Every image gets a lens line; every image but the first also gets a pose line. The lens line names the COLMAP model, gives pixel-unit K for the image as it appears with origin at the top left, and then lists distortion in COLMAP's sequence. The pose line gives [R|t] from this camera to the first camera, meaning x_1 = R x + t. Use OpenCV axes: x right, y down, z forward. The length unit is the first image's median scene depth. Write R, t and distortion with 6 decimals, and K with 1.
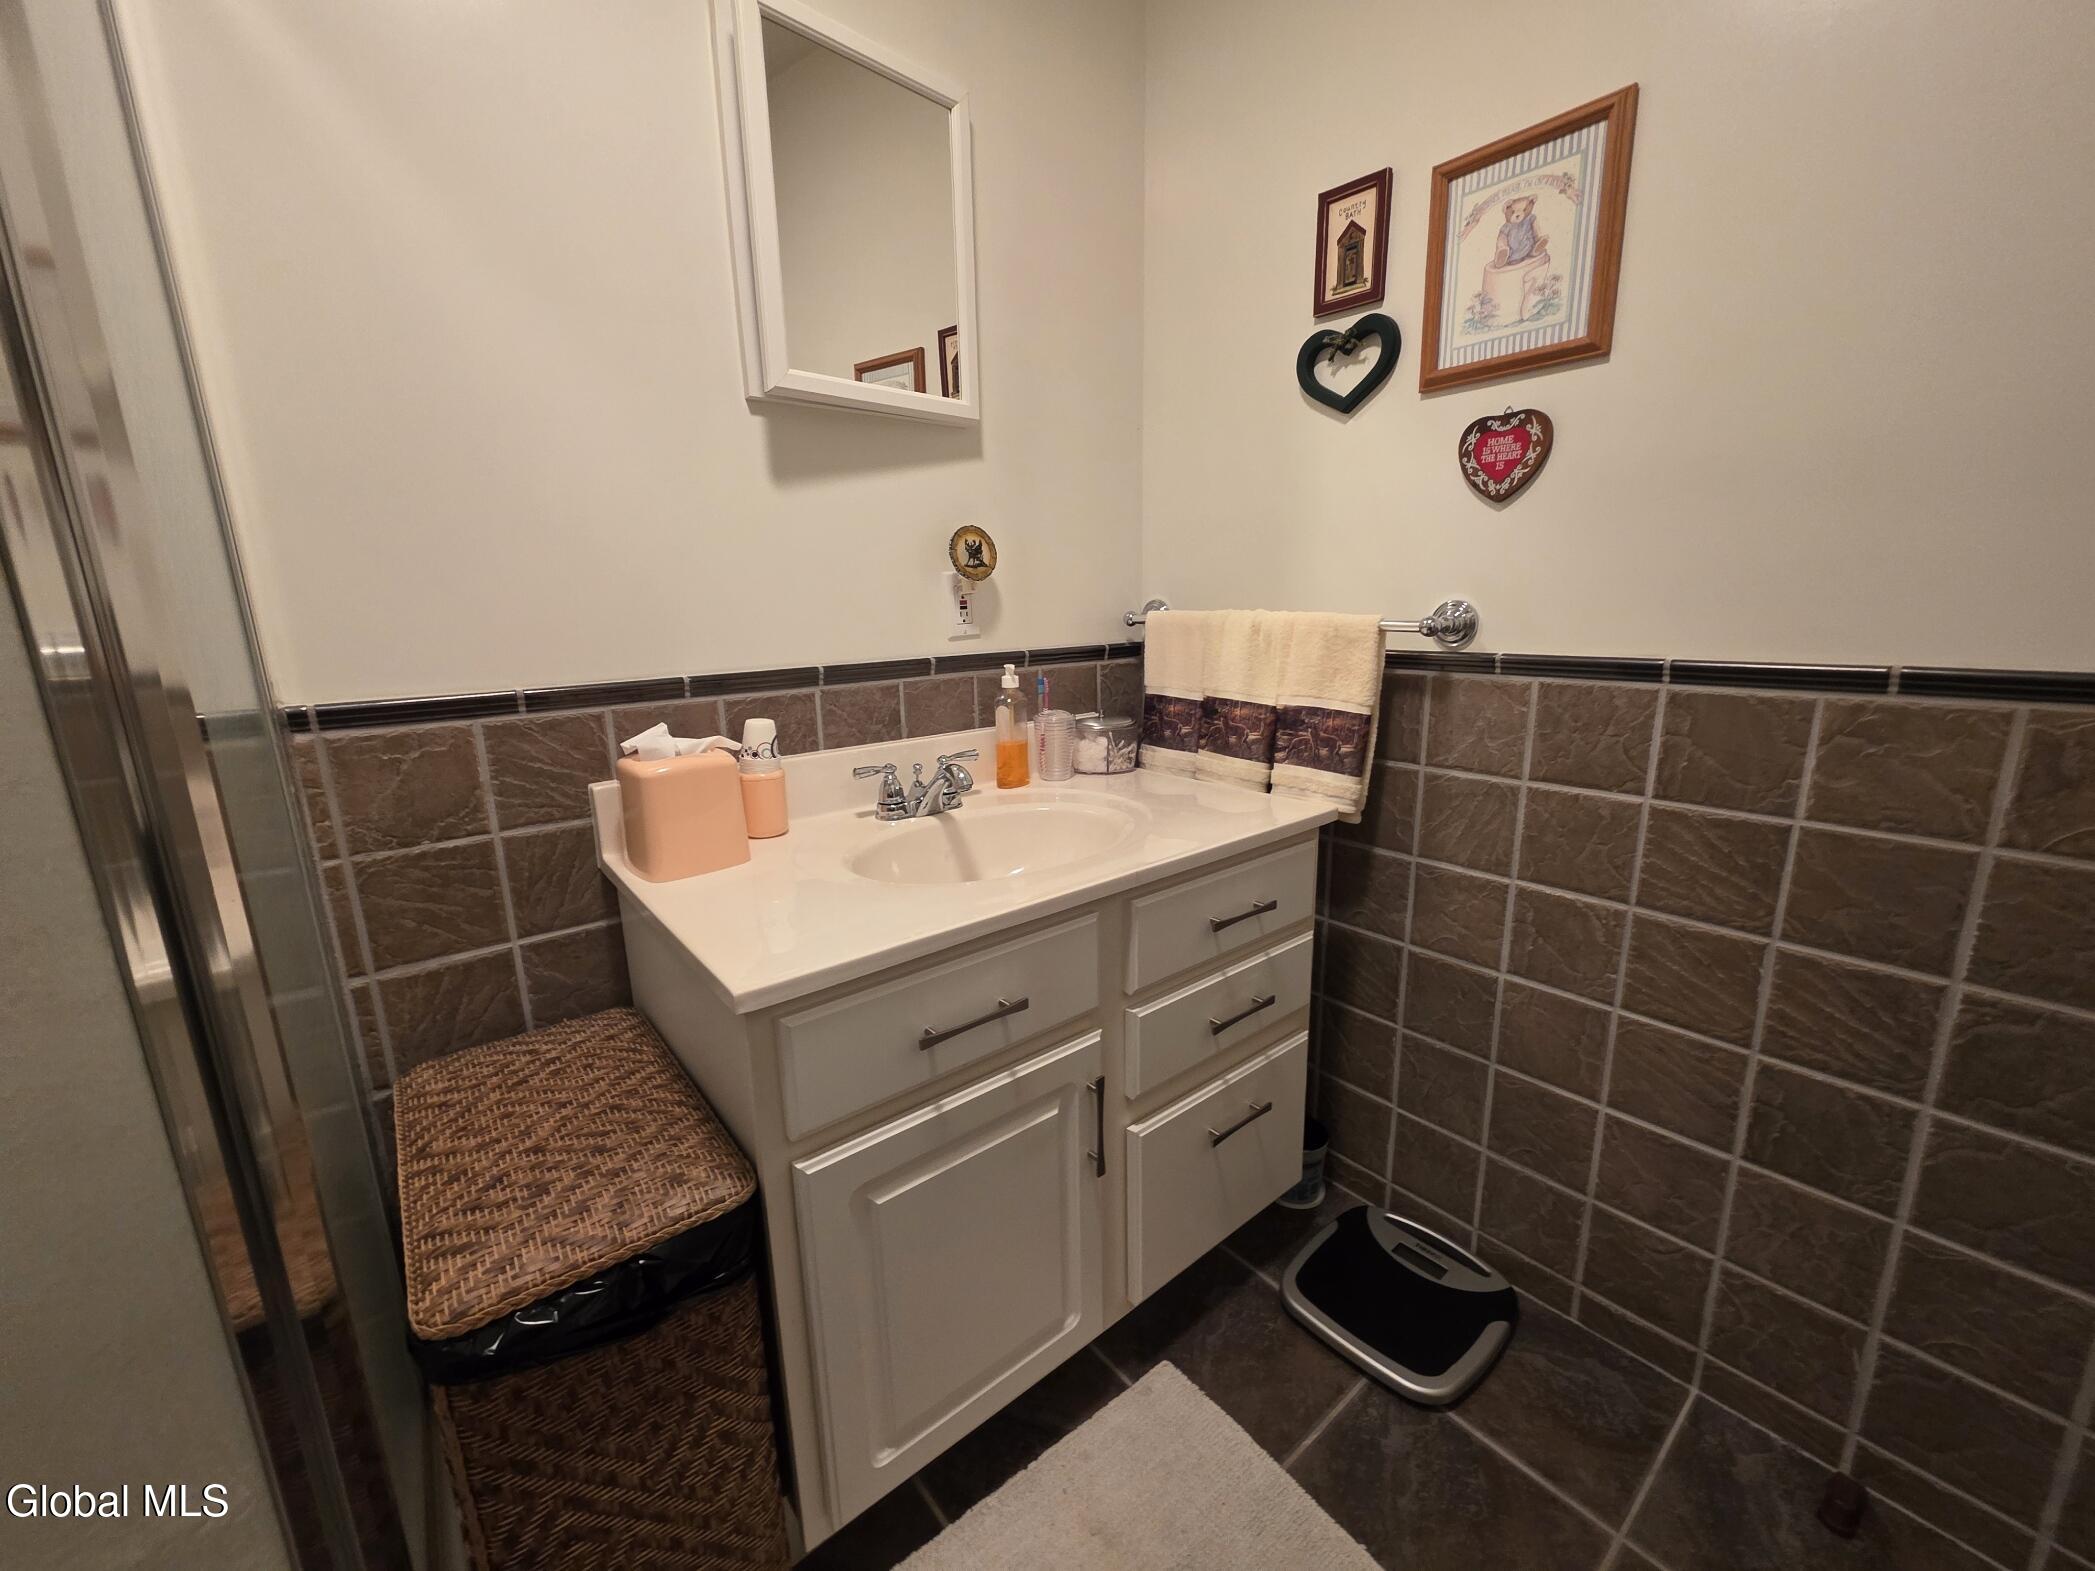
lens RADIAL K [[836.8, 0, 1045.1], [0, 836.8, 778.3], [0, 0, 1]] dist [0.000733, 0.000019]
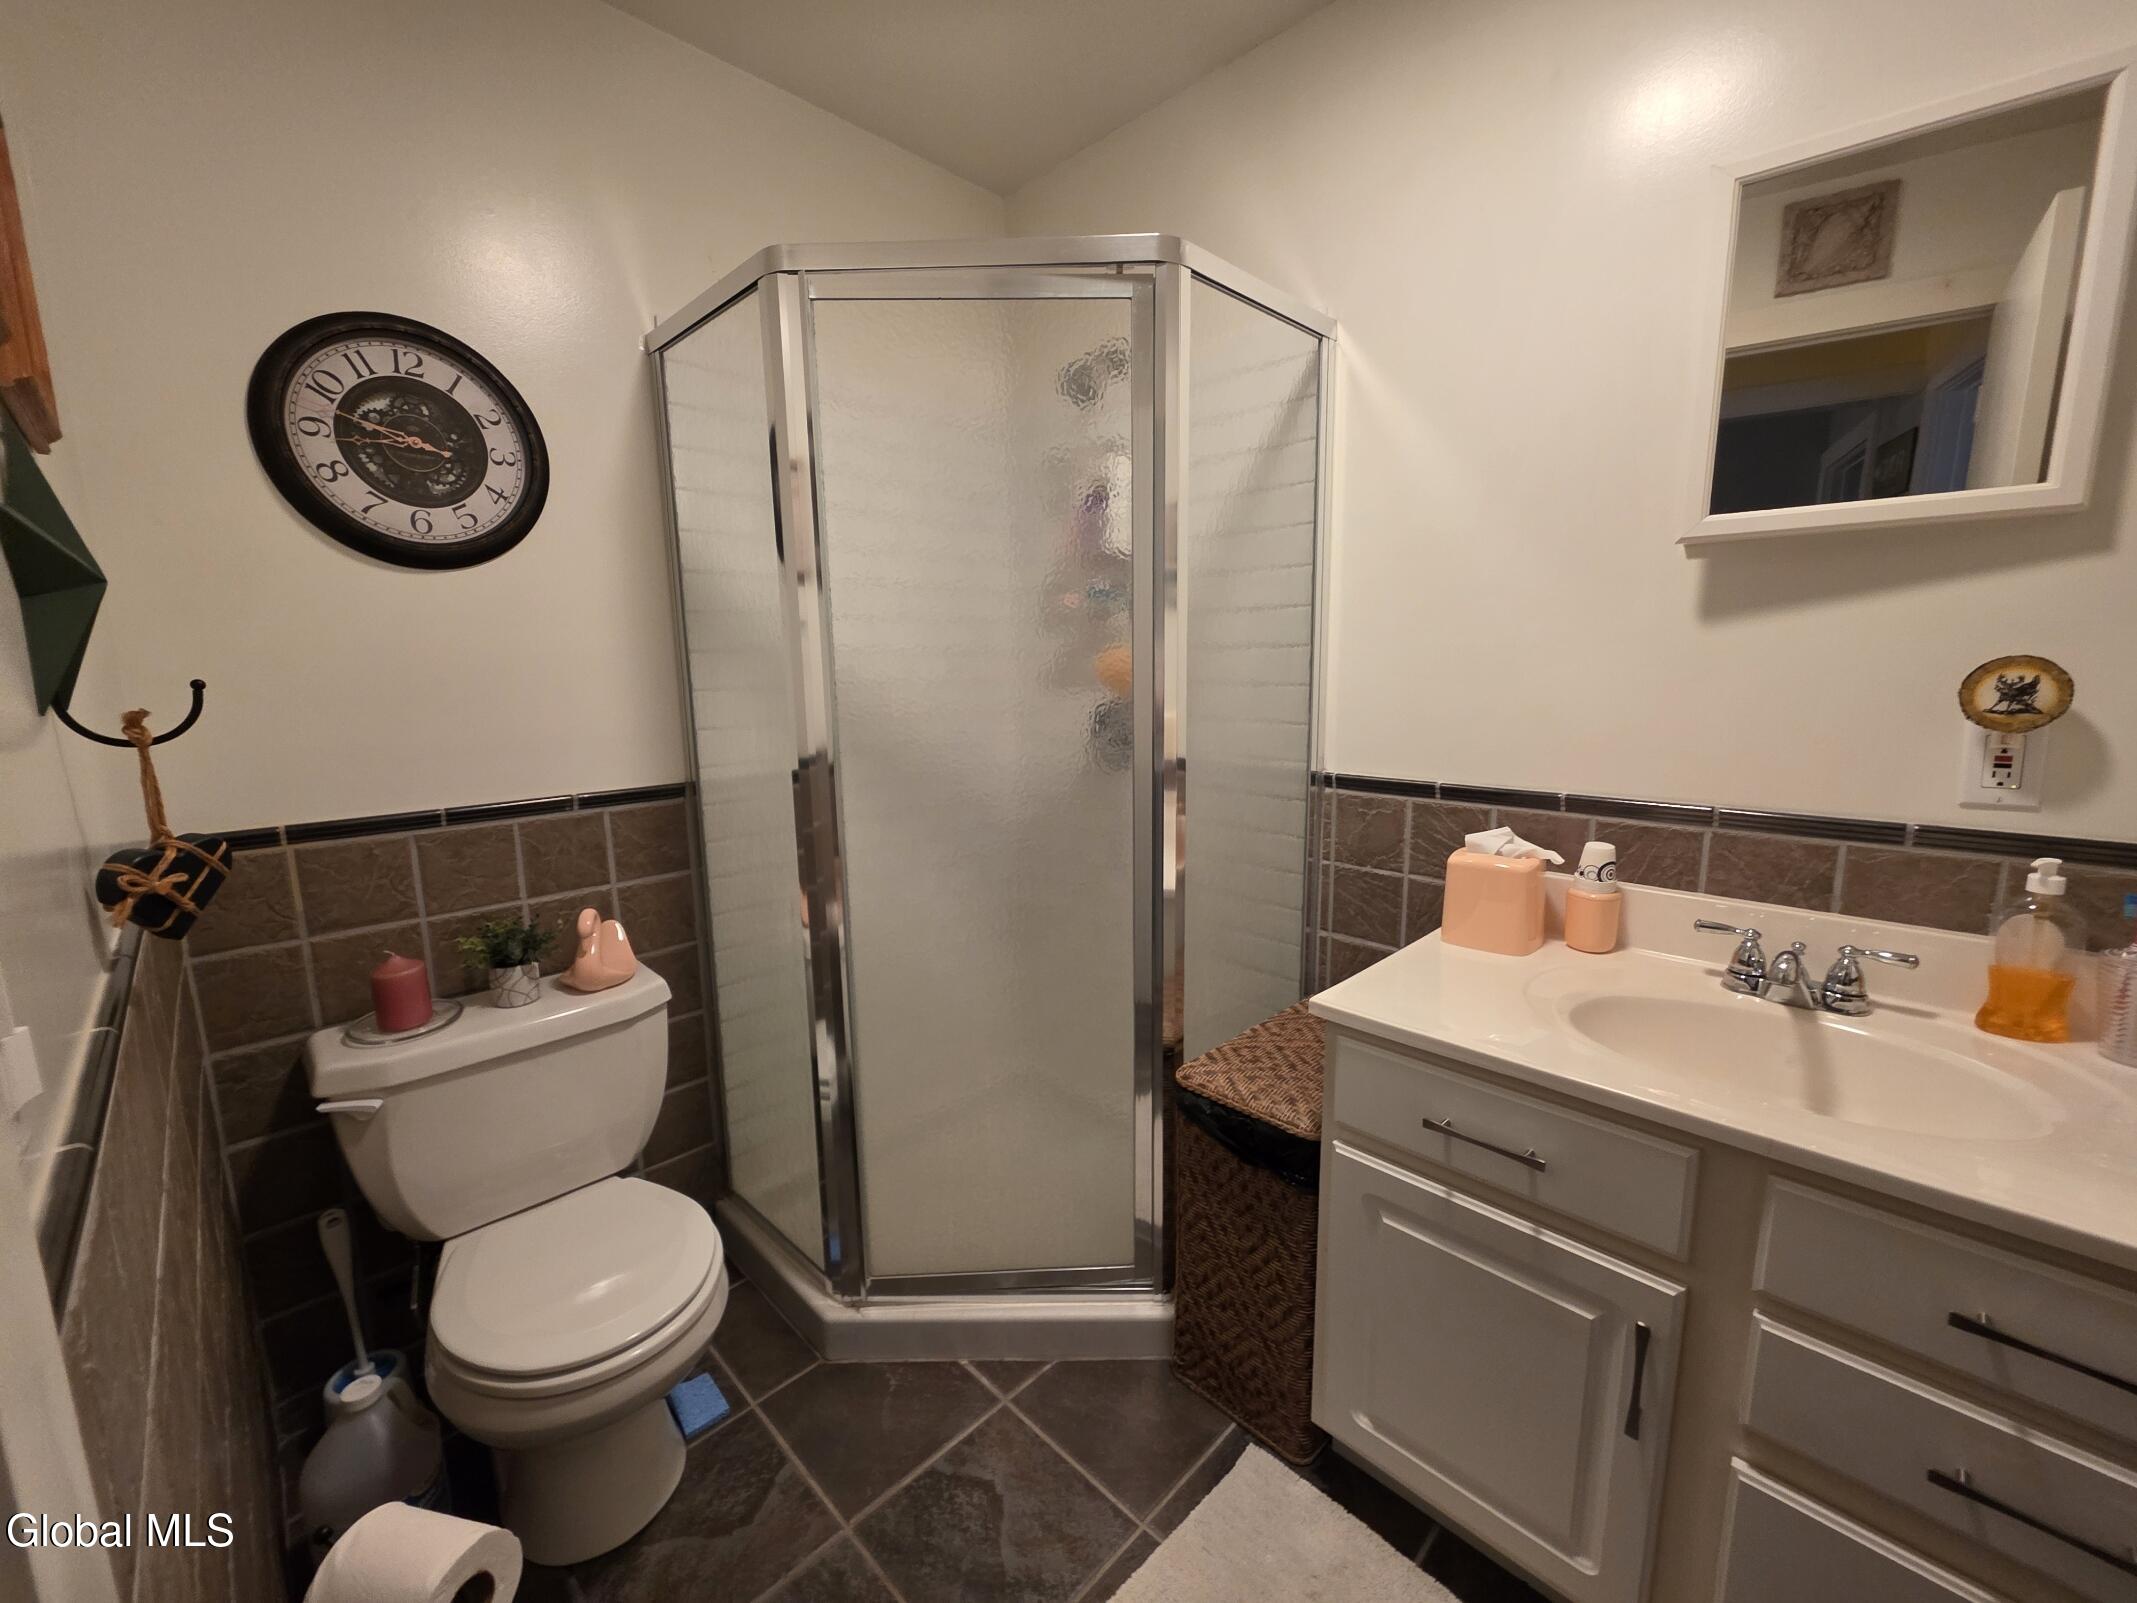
lens RADIAL K [[853.6, 0, 1066.0], [0, 853.6, 800.3], [0, 0, 1]] dist [0.000733, 0.000019]
pose [[0.102607, 0.183563, -0.977638, 0.742815], [-0.203258, 0.965958, 0.160037, -0.182219], [0.973734, 0.182292, 0.136424, 0.189690]]
